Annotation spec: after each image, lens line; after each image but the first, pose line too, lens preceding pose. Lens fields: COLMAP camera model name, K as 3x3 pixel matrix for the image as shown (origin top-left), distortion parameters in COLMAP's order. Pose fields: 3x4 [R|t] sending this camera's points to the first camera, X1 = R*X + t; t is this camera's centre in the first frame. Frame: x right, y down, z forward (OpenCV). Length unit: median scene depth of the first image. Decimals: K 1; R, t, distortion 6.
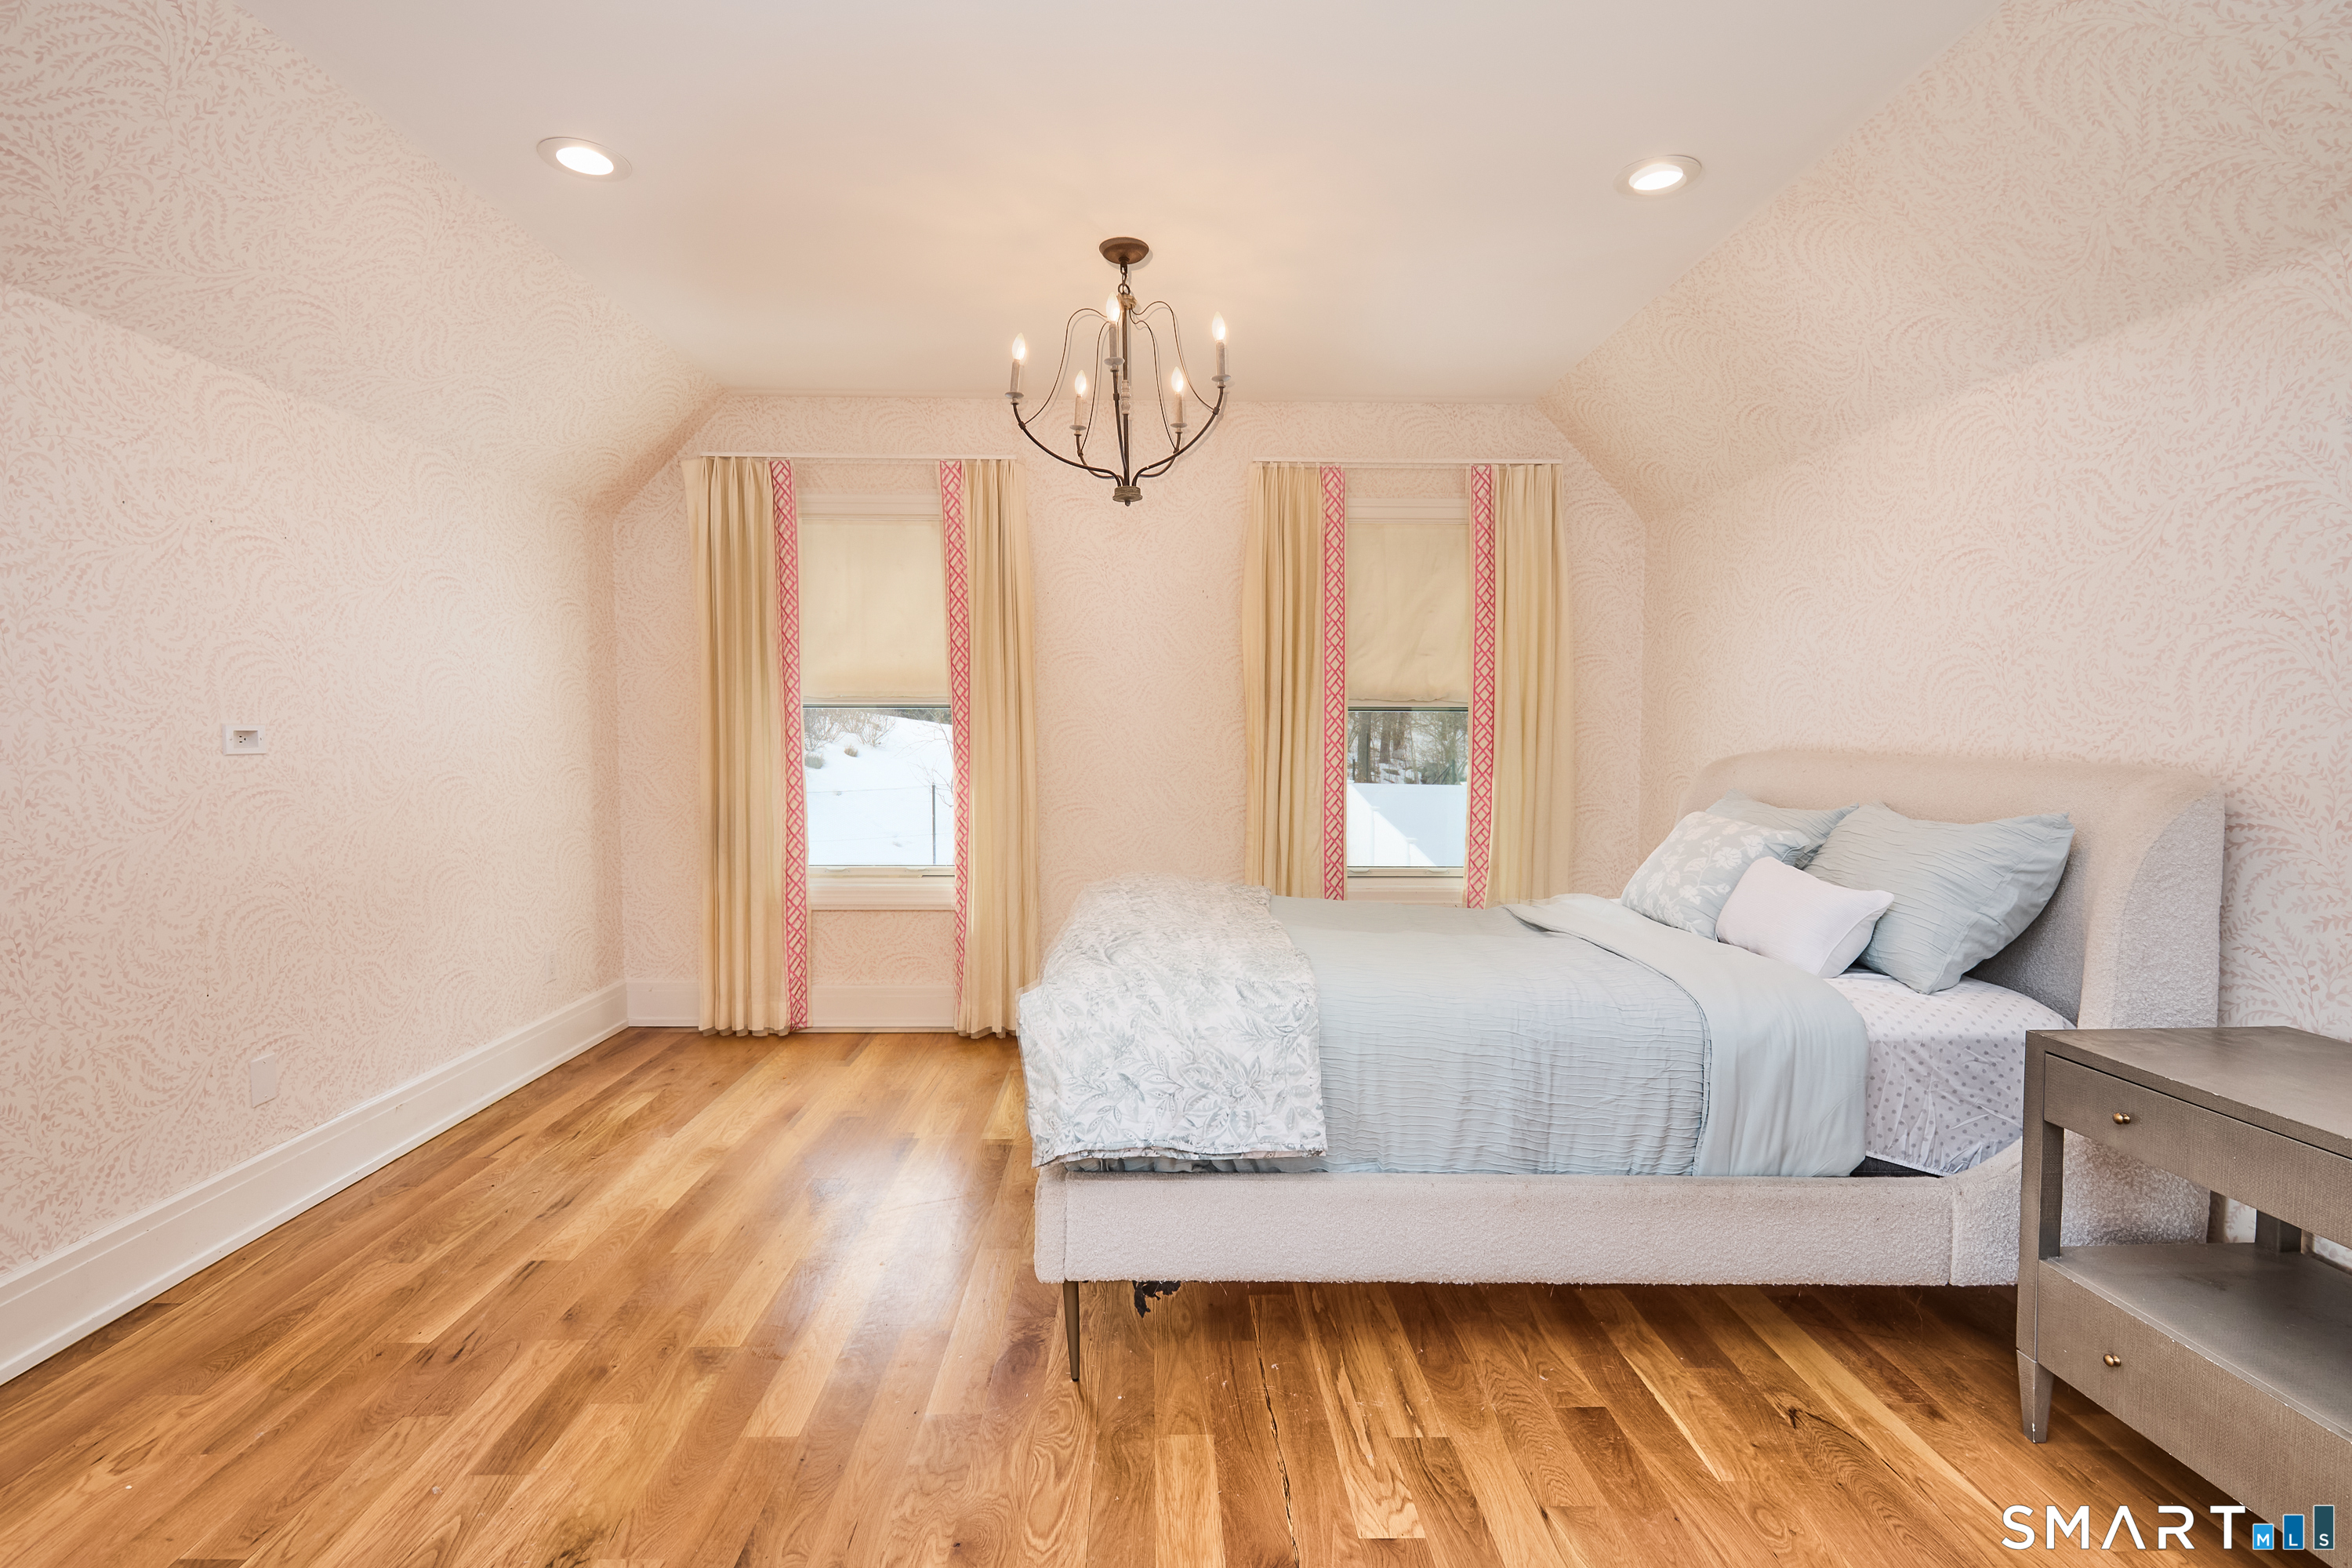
lens RADIAL K [[1076.6, 0, 1176.0], [0, 1076.6, 784.0], [0, 0, 1]] dist [-0.000709, -0.000450]
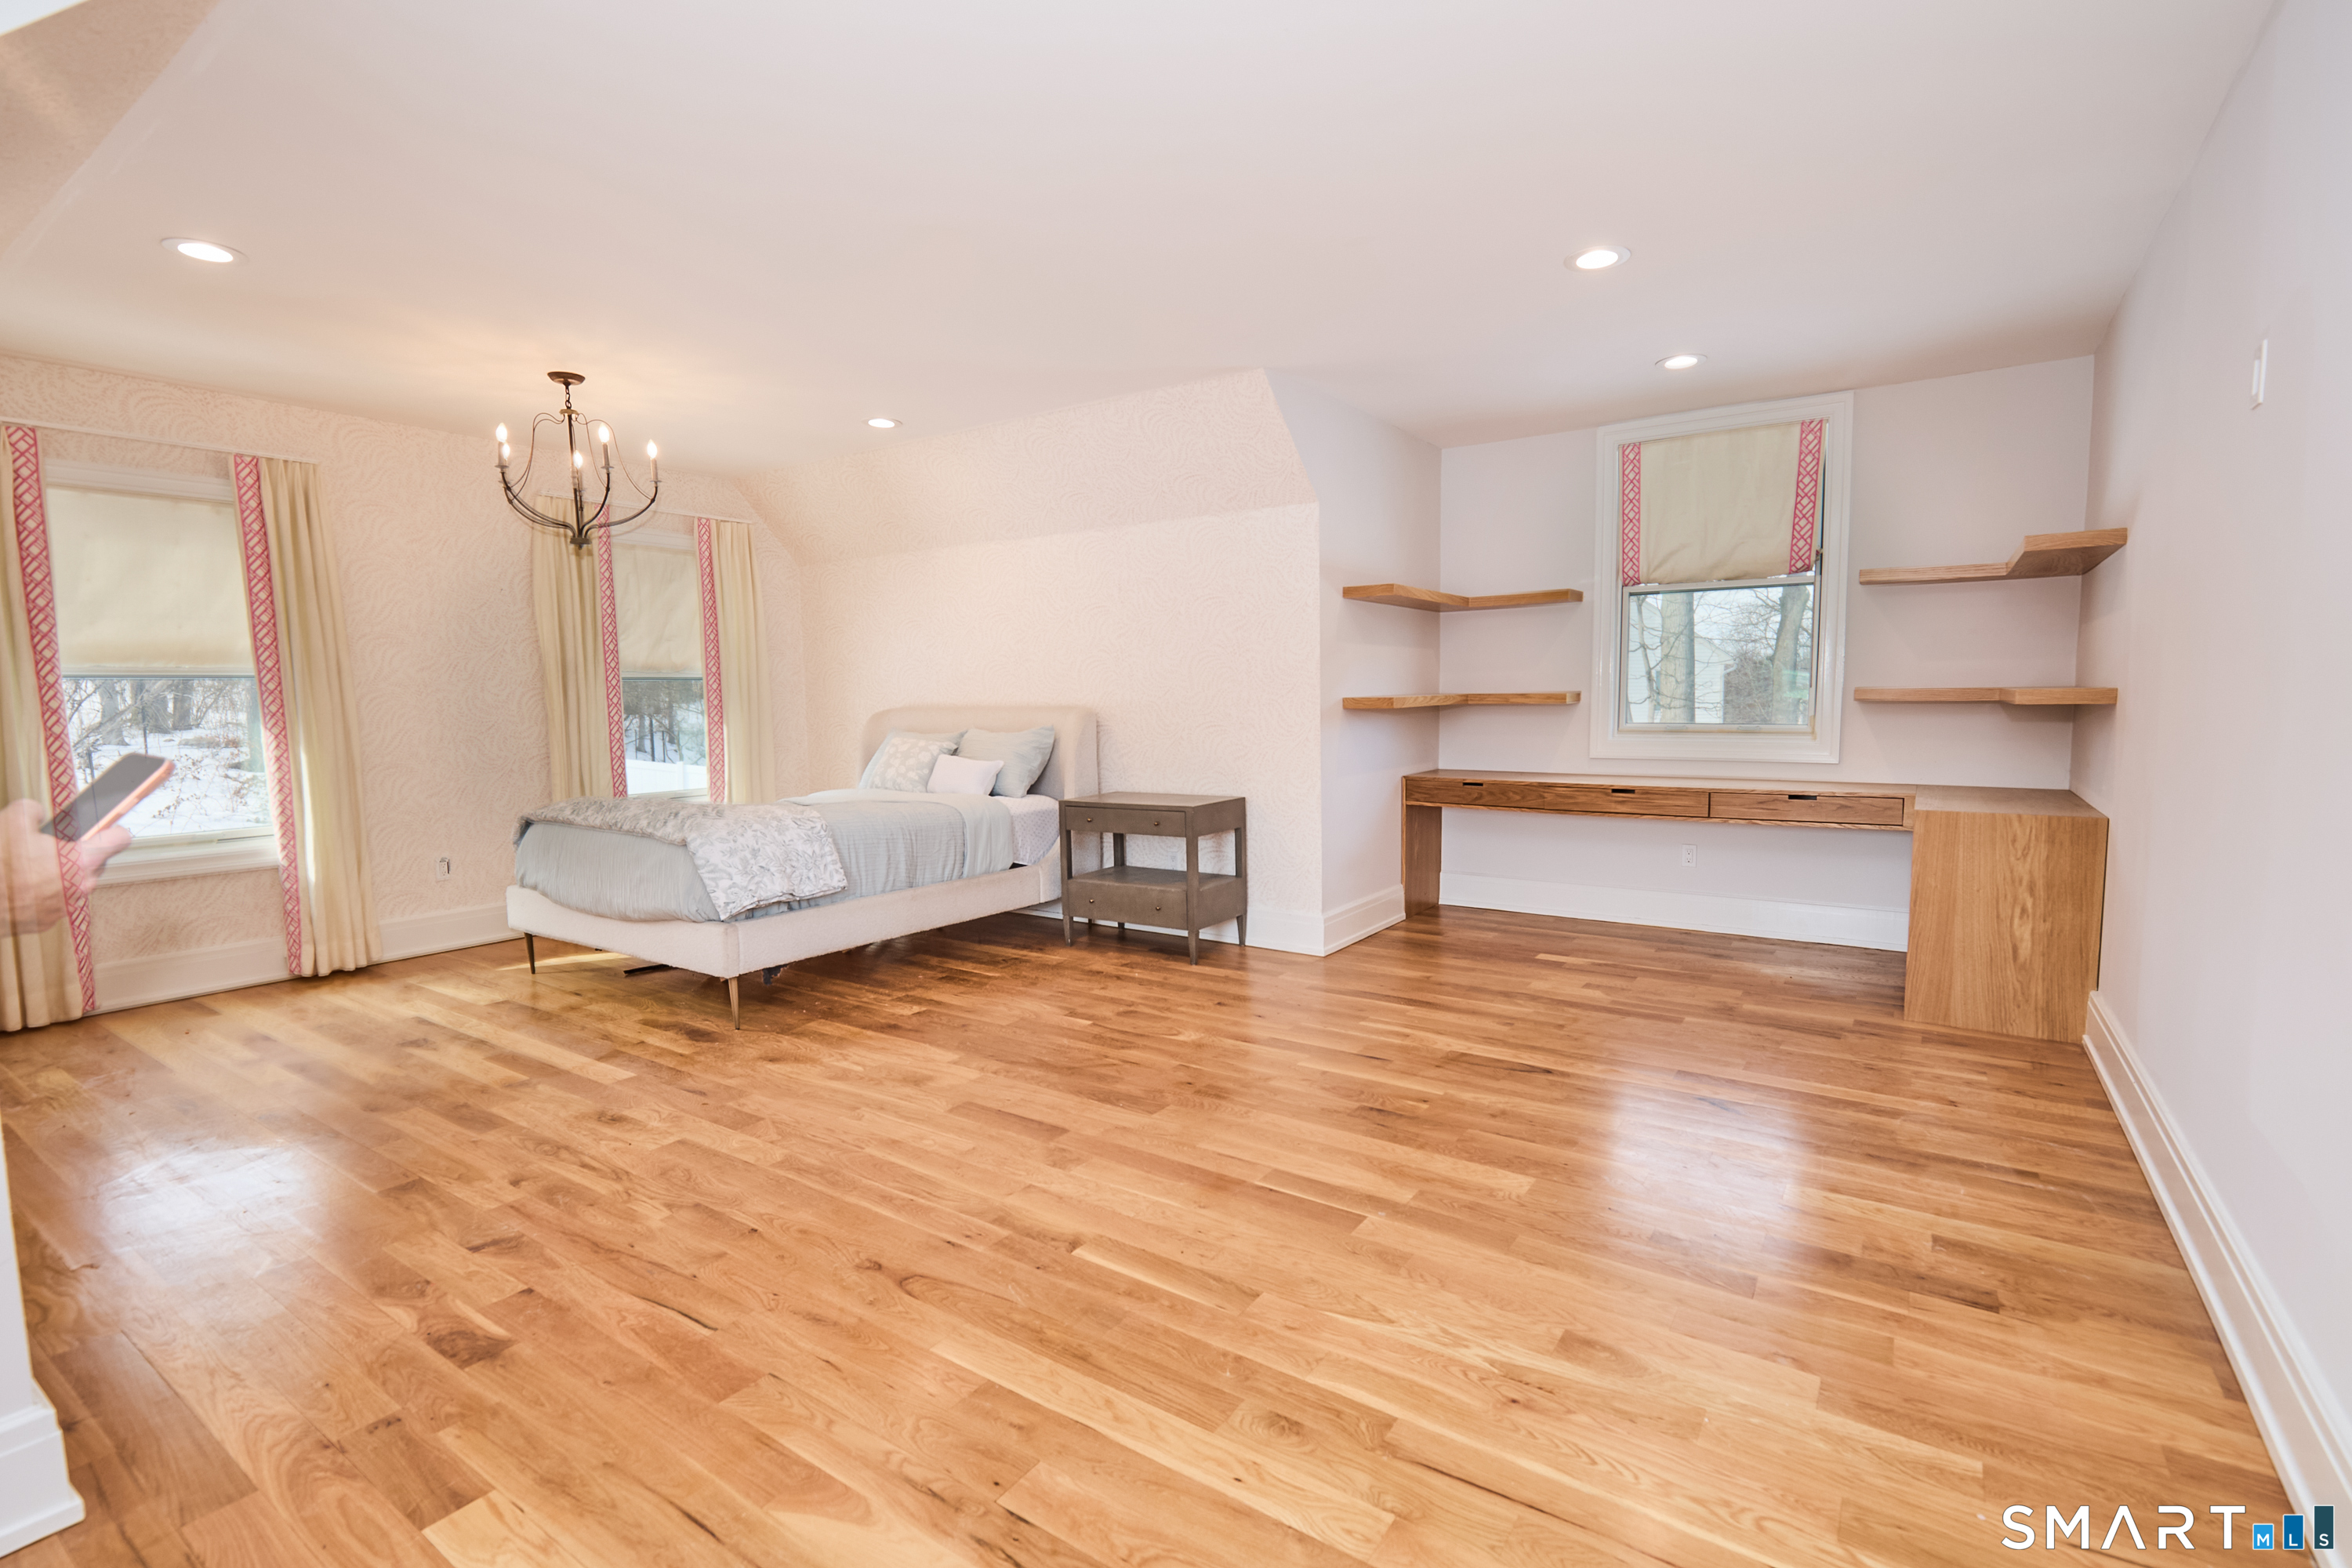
lens RADIAL K [[1076.6, 0, 1176.0], [0, 1076.6, 784.0], [0, 0, 1]] dist [-0.000709, -0.000450]
pose [[0.577818, -0.077185, 0.812508, -1.107430], [0.056520, 0.996912, 0.054508, 0.043722], [-0.814206, 0.014427, 0.580396, -0.739087]]
